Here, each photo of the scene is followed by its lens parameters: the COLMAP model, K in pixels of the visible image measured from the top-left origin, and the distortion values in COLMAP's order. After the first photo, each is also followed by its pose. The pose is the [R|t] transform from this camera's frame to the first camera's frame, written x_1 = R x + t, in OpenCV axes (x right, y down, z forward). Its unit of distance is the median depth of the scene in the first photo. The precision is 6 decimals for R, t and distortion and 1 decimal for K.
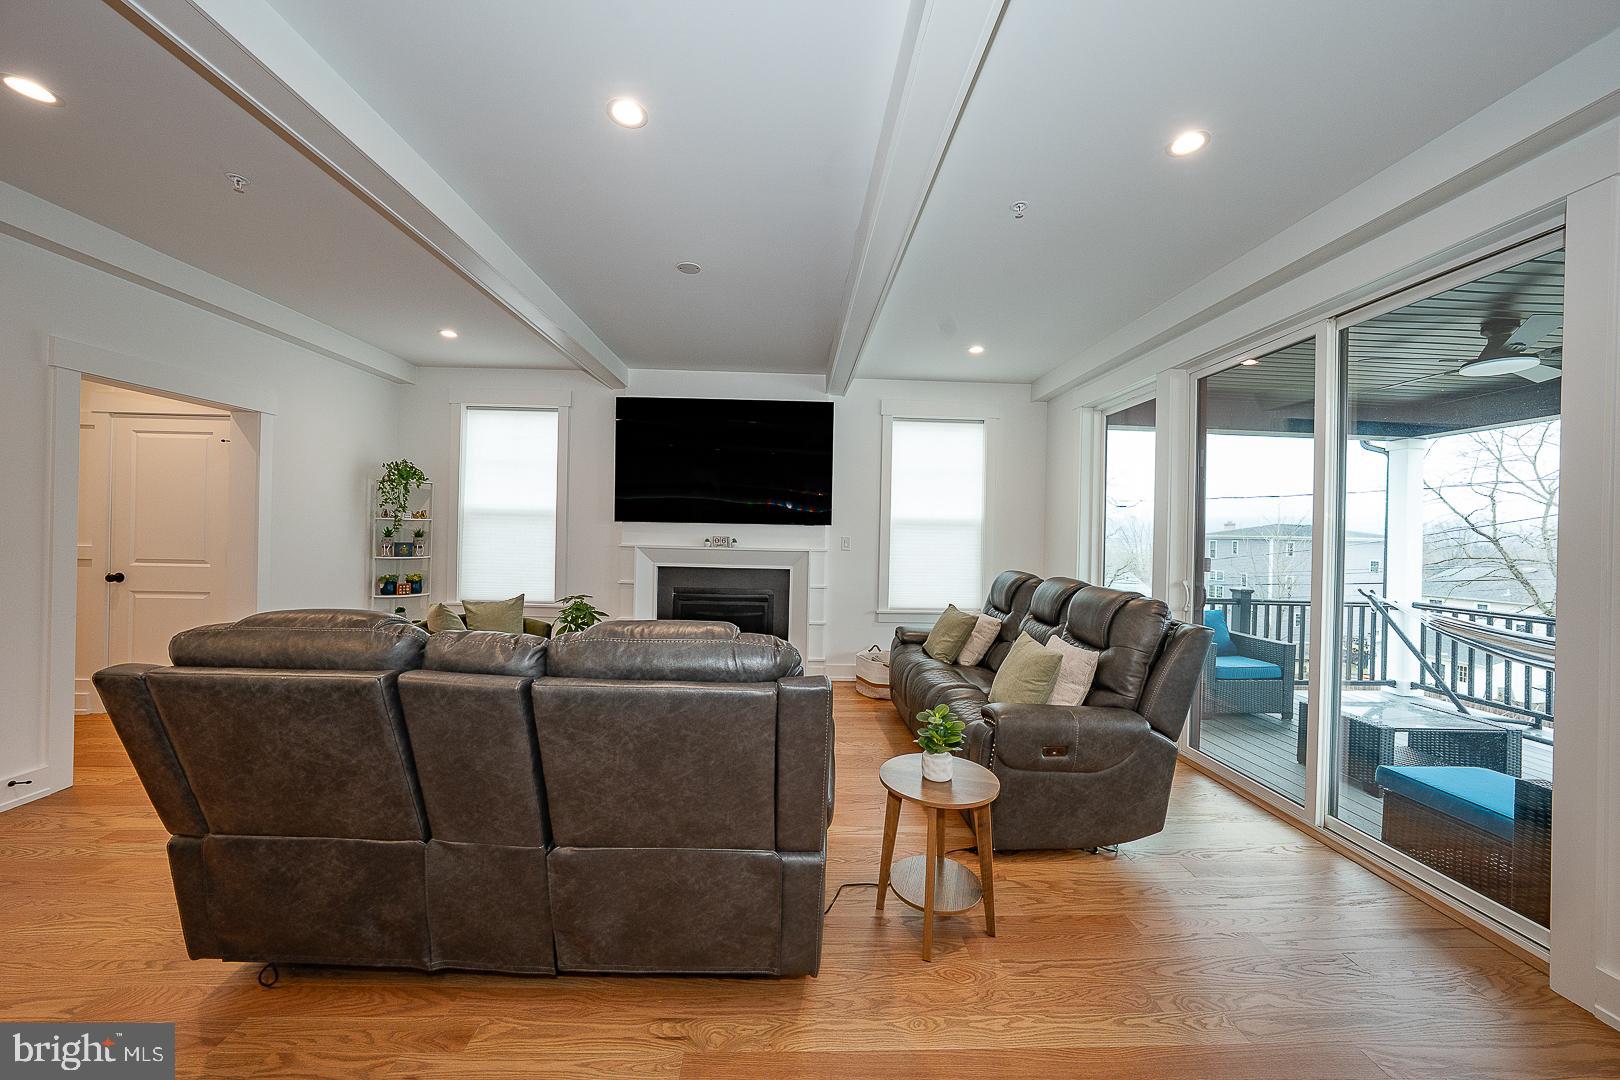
lens RADIAL K [[557.3, 0, 810.8], [0, 557.3, 534.4], [0, 0, 1]] dist [-0.029153, 0.007054]
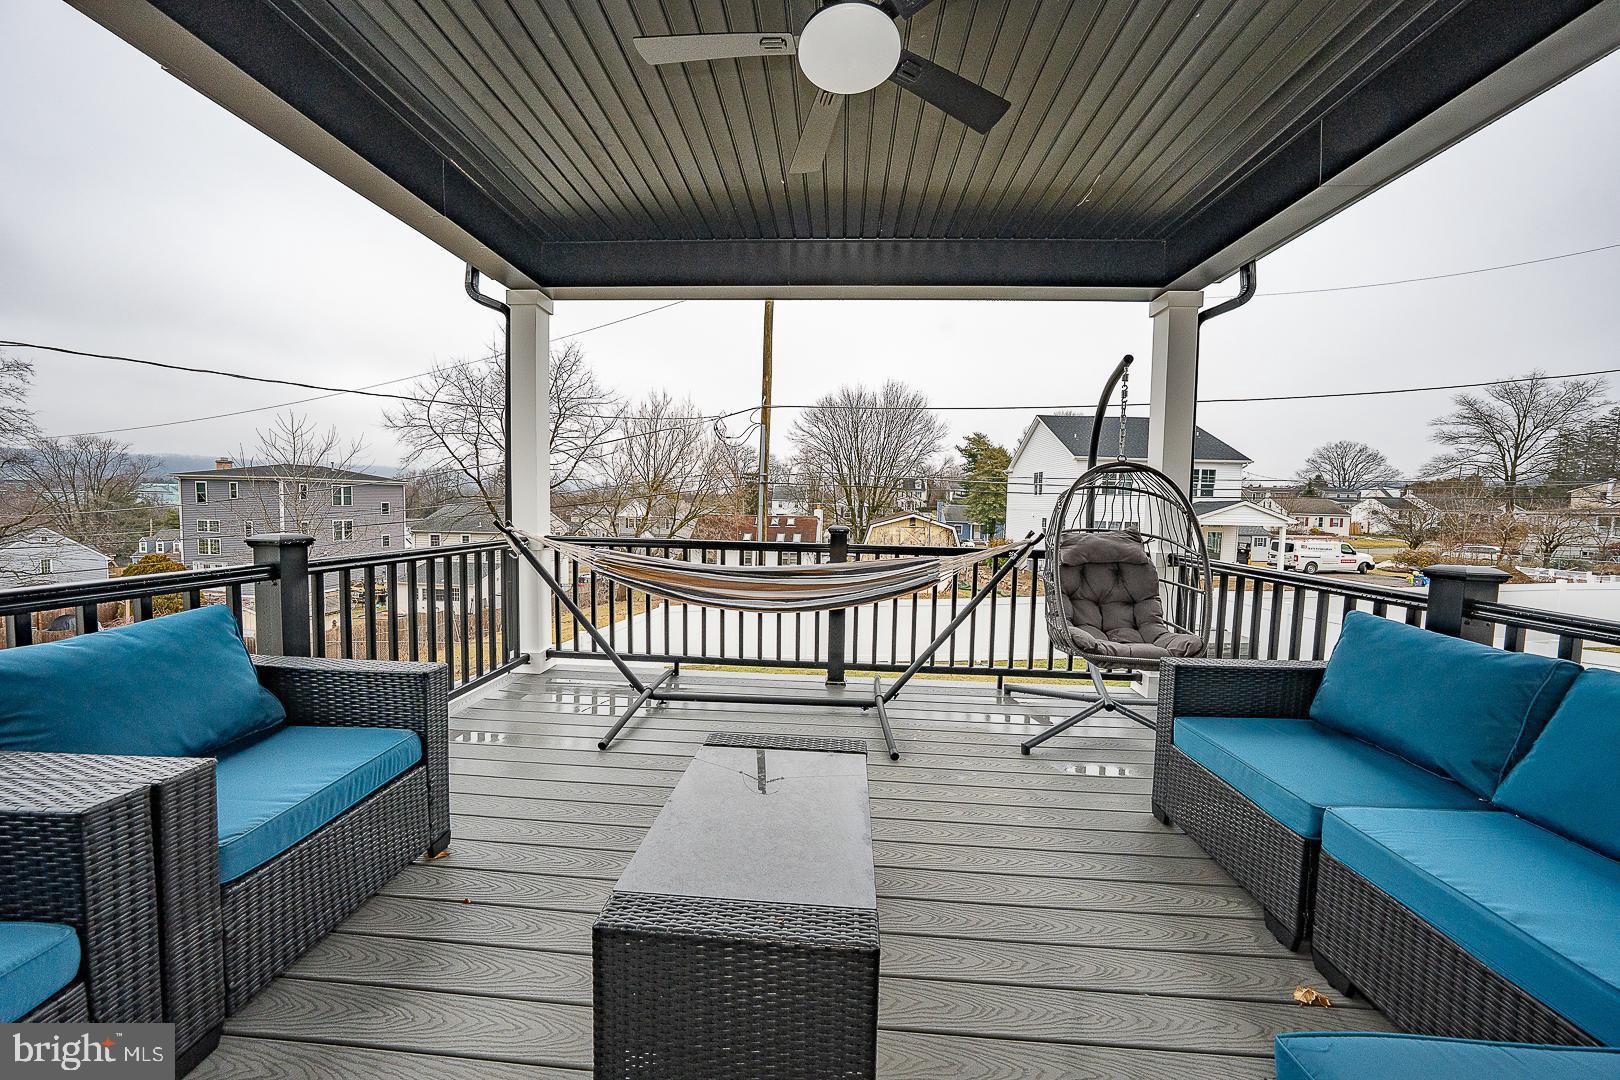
lens RADIAL K [[557.3, 0, 810.8], [0, 557.3, 534.4], [0, 0, 1]] dist [-0.029153, 0.007054]
pose [[0.100190, -0.078872, 0.991837, 0.497805], [-0.020540, 0.996477, 0.081316, 0.065541], [-0.994756, -0.028519, 0.098217, 0.665160]]
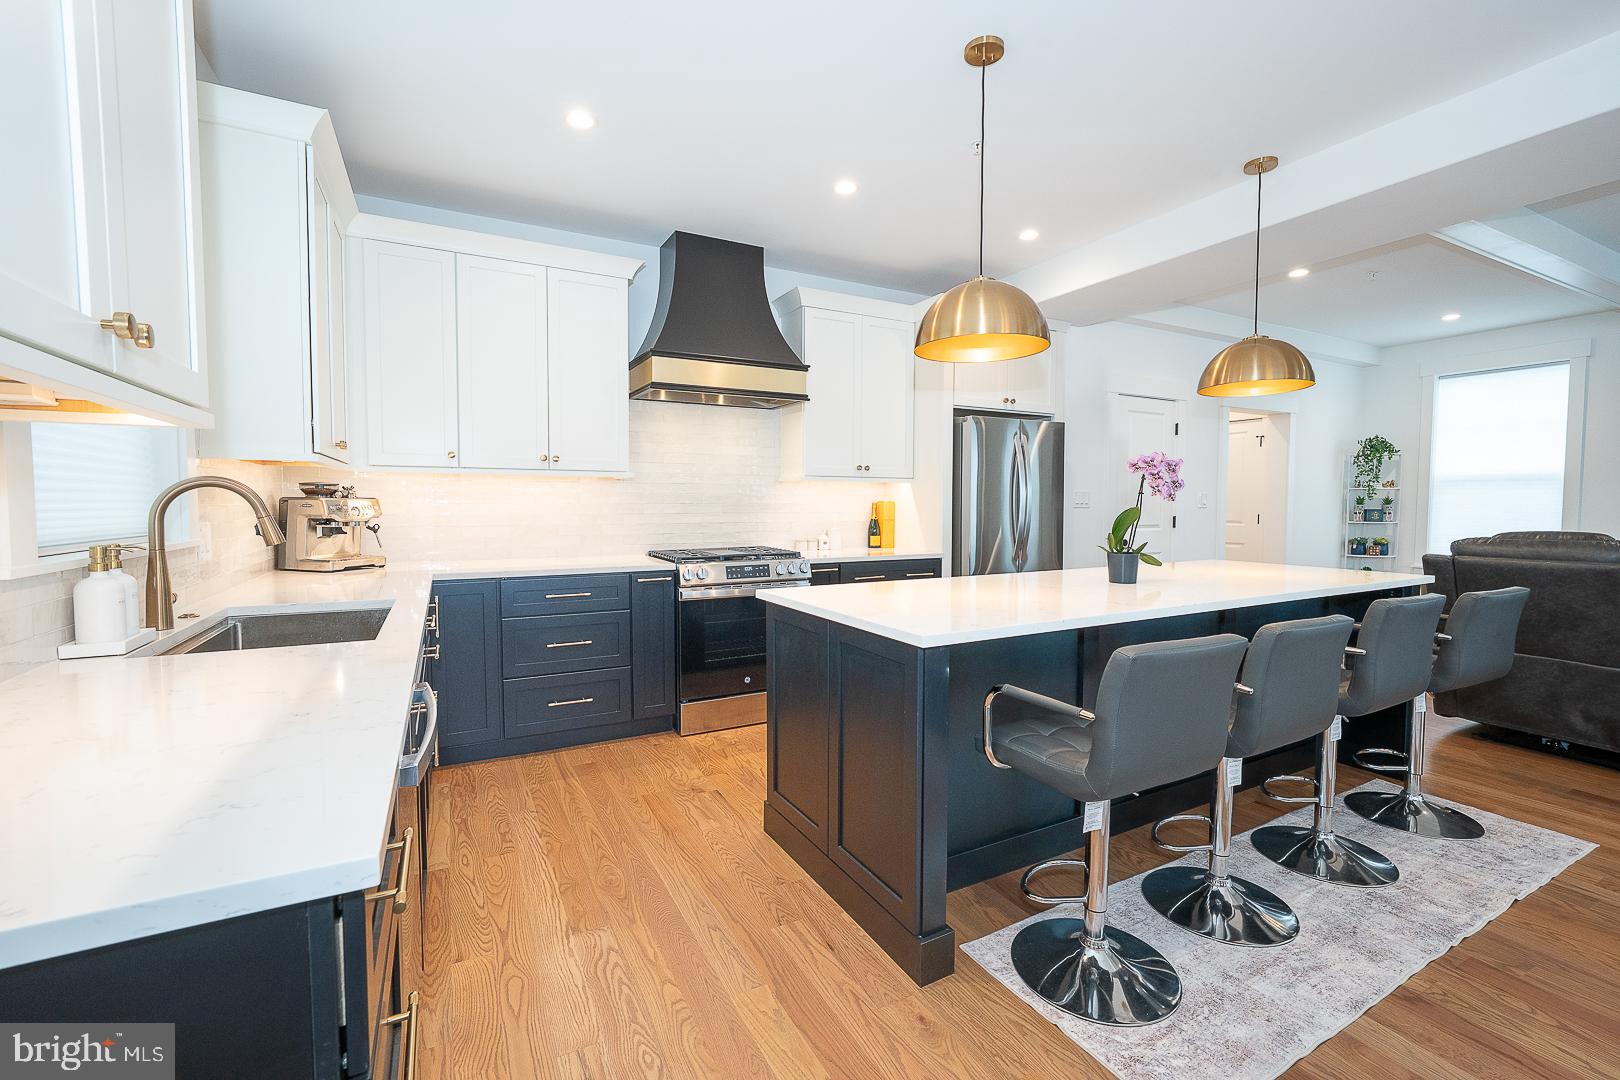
lens RADIAL K [[694.1, 0, 811.5], [0, 694.1, 533.3], [0, 0, 1]] dist [-0.008403, 0.005887]
pose [[0.442618, 0.018695, -0.896515, 0.023156], [0.007226, 0.999676, 0.024414, 0.021132], [0.896681, -0.017284, 0.442340, -0.664891]]
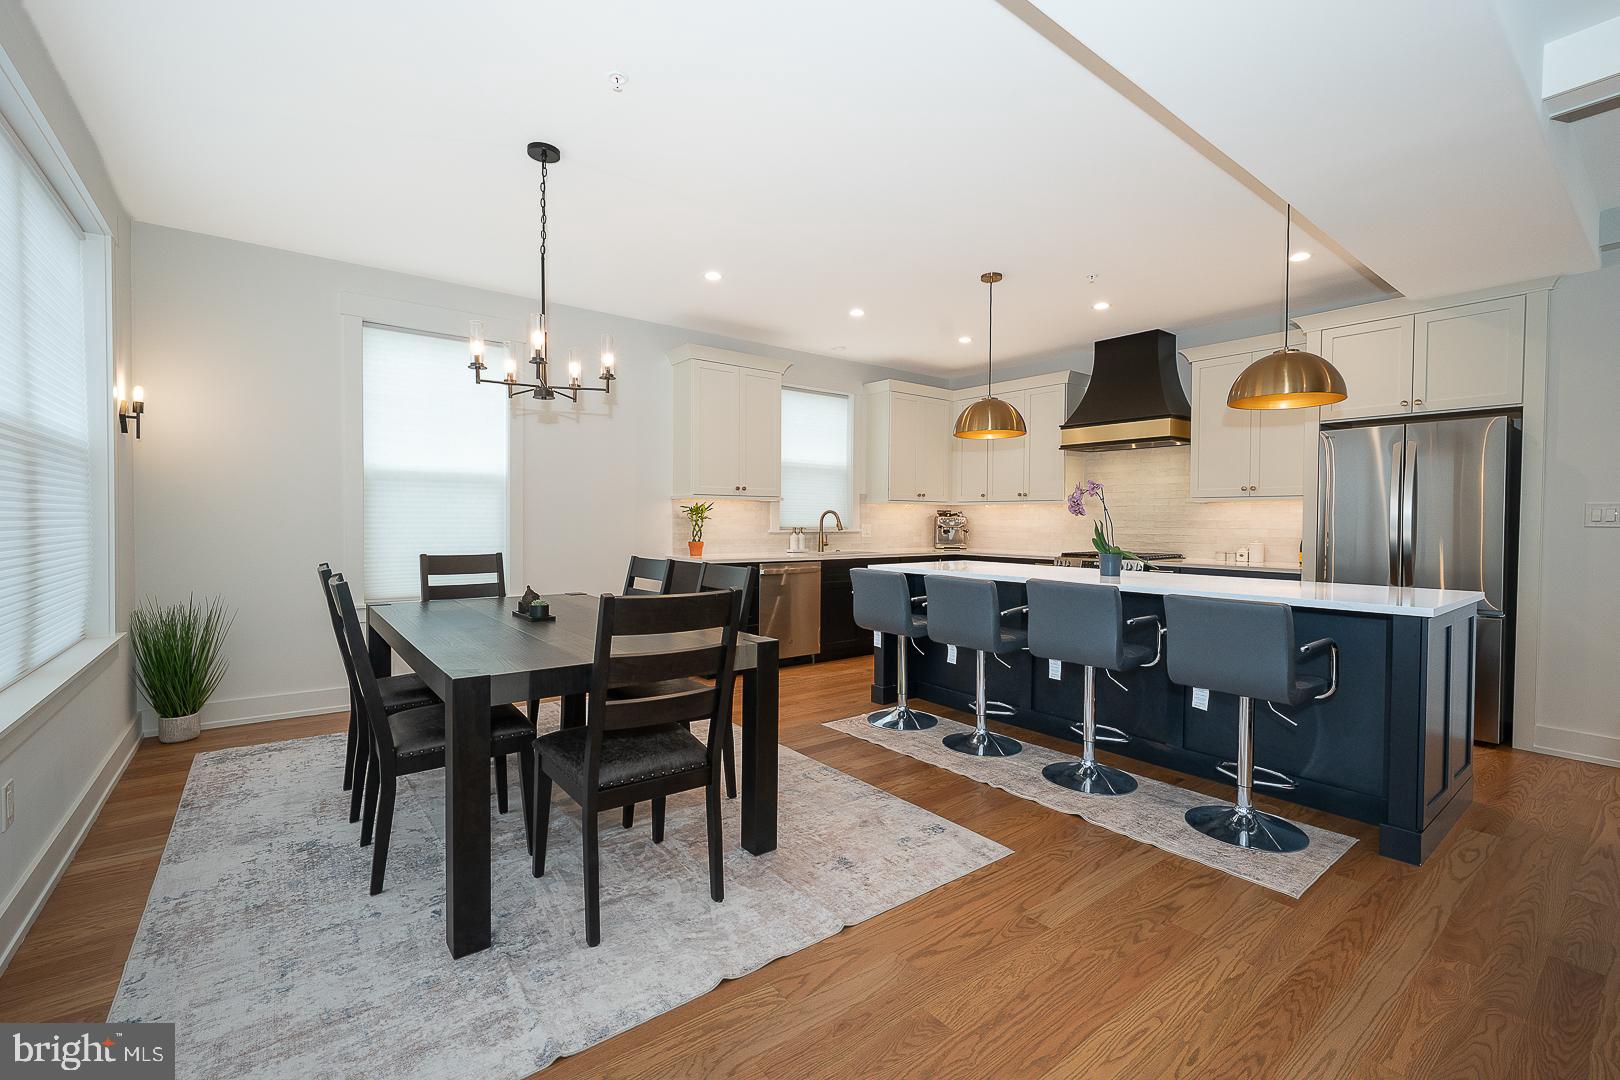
lens RADIAL K [[694.1, 0, 811.5], [0, 694.1, 533.3], [0, 0, 1]] dist [-0.008403, 0.005887]
pose [[-0.807096, -0.016977, -0.590176, 0.366120], [-0.025502, 0.999656, 0.006119, 0.034446], [0.589869, 0.019989, -0.807251, 0.281423]]
